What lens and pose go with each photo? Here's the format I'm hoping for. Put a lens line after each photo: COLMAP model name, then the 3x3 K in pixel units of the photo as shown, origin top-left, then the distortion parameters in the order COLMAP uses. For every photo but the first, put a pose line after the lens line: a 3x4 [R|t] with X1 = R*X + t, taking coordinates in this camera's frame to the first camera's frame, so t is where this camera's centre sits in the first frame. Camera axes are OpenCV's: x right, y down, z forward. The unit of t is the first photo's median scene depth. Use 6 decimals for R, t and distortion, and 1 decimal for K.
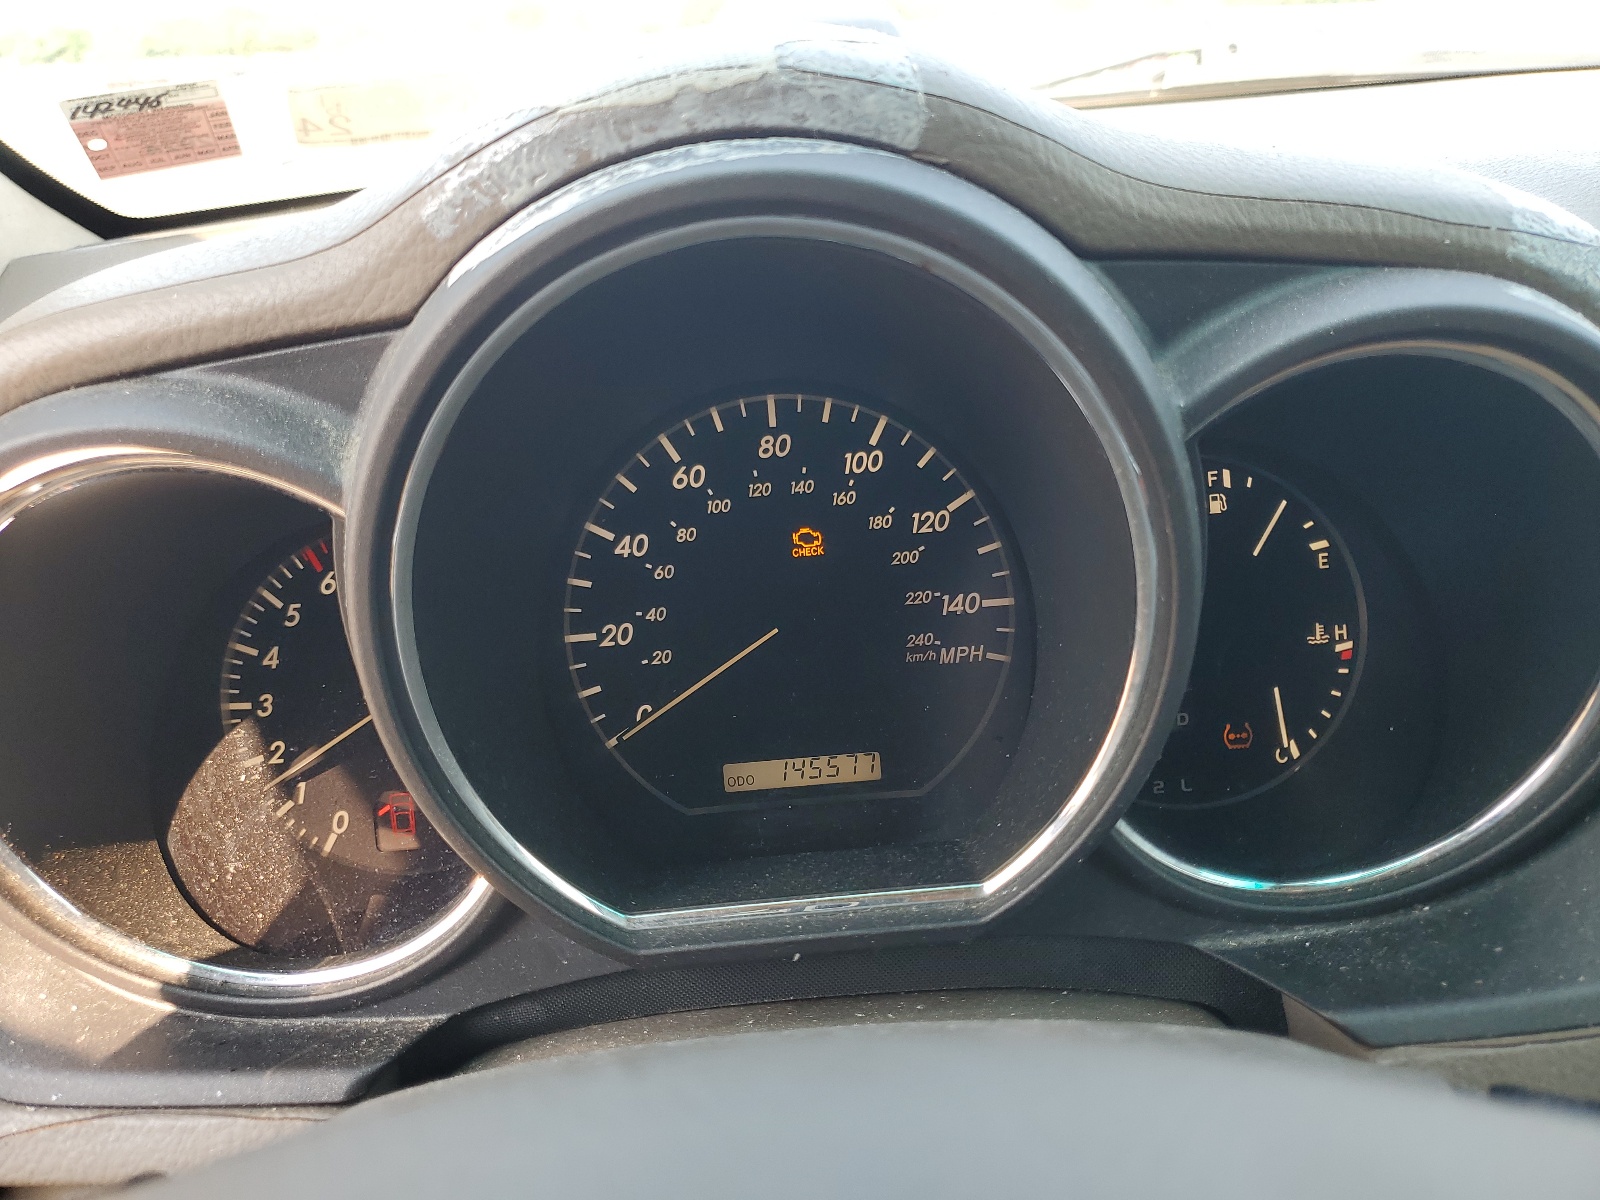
lens RADIAL K [[1202.9, 0, 796.3], [0, 1202.9, 596.0], [0, 0, 1]] dist [0.015325, 0.004309]
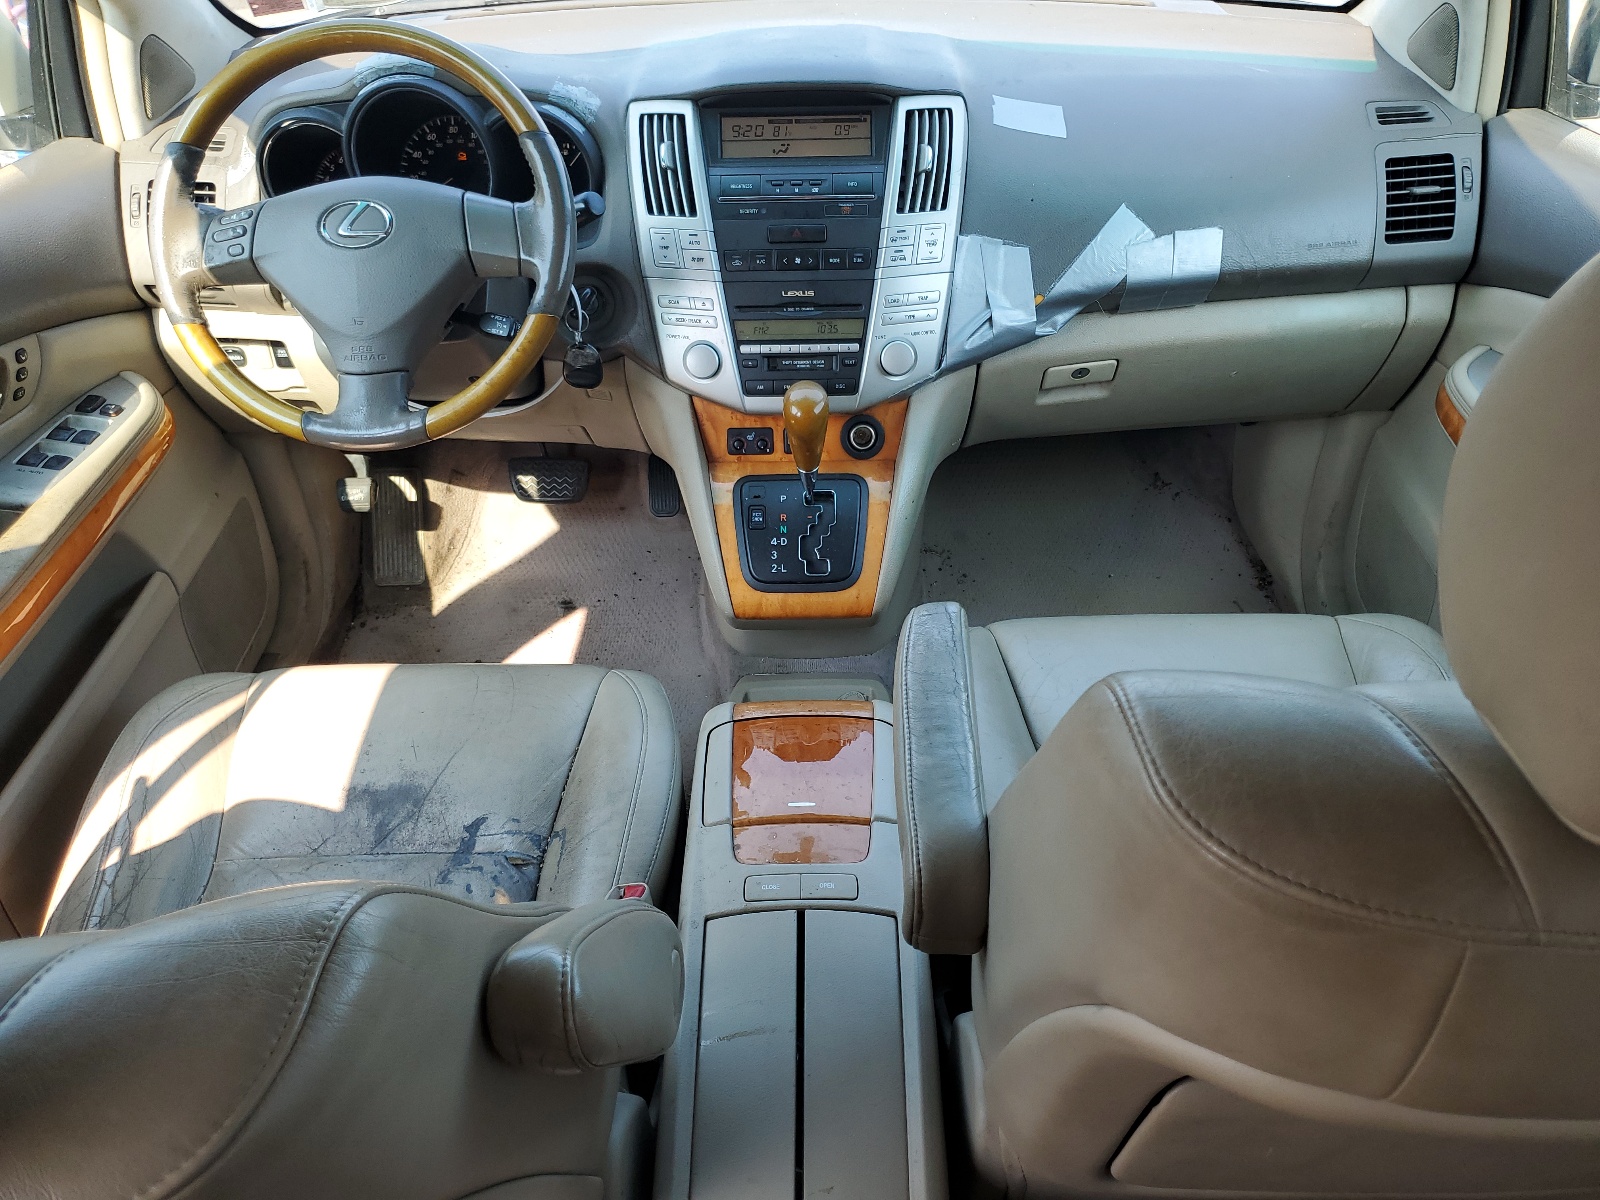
lens RADIAL K [[1202.9, 0, 804.4], [0, 1202.9, 603.1], [0, 0, 1]] dist [0.015325, 0.004309]
pose [[0.998308, 0.058154, 0.000444, 1.214812], [-0.056732, 0.972169, 0.227309, 0.416501], [0.012788, -0.226950, 0.973823, -3.174481]]
